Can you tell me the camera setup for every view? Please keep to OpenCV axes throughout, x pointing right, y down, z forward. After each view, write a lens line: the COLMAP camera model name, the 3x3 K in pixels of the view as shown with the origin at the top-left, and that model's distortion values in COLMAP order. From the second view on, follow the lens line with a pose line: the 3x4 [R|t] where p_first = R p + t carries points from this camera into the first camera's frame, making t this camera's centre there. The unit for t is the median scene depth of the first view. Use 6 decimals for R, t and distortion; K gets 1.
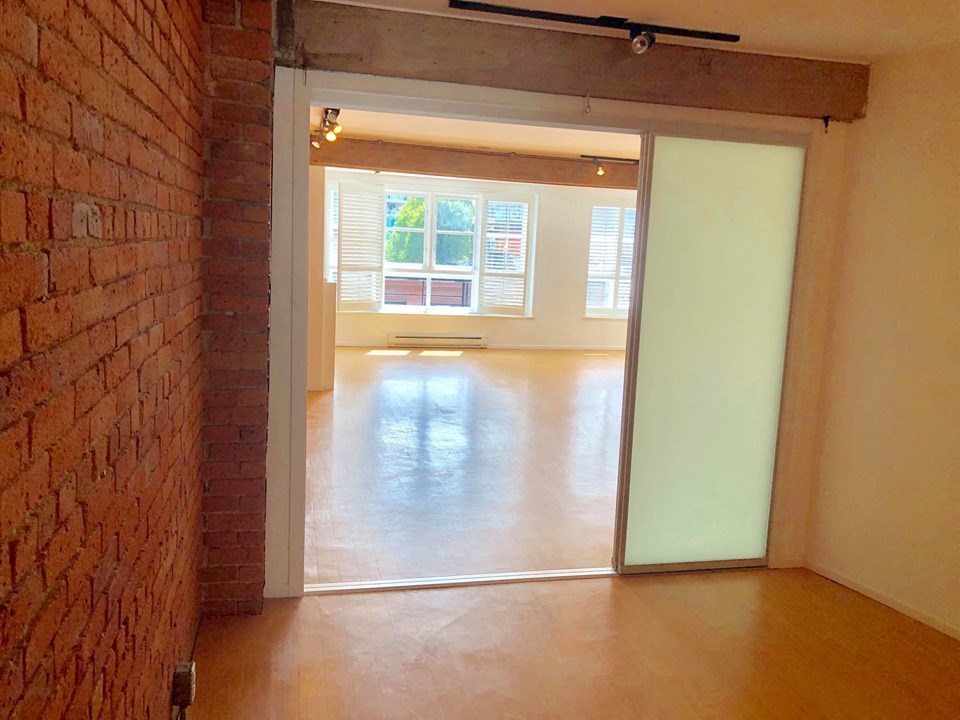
lens RADIAL K [[785.2, 0, 478.1], [0, 785.2, 359.7], [0, 0, 1]] dist [0.054058, -0.051052]
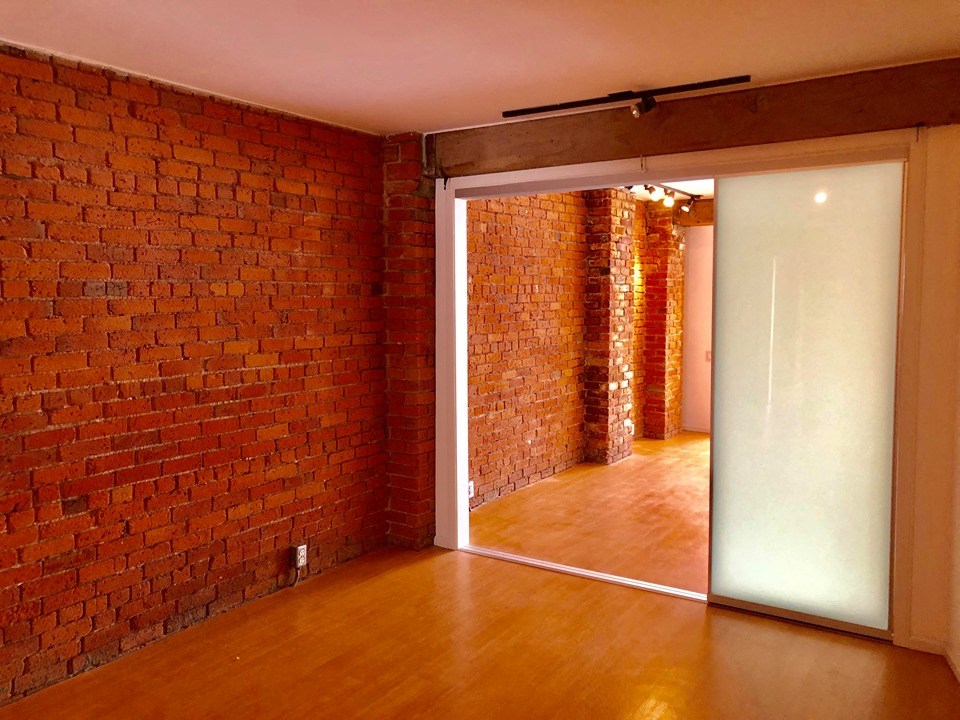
lens RADIAL K [[785.2, 0, 483.4], [0, 785.2, 366.2], [0, 0, 1]] dist [0.054058, -0.051052]
pose [[0.682525, 0.016261, -0.730681, 0.246276], [-0.068240, 0.996803, -0.041559, 0.010042], [0.727669, 0.078227, 0.681453, 0.022501]]
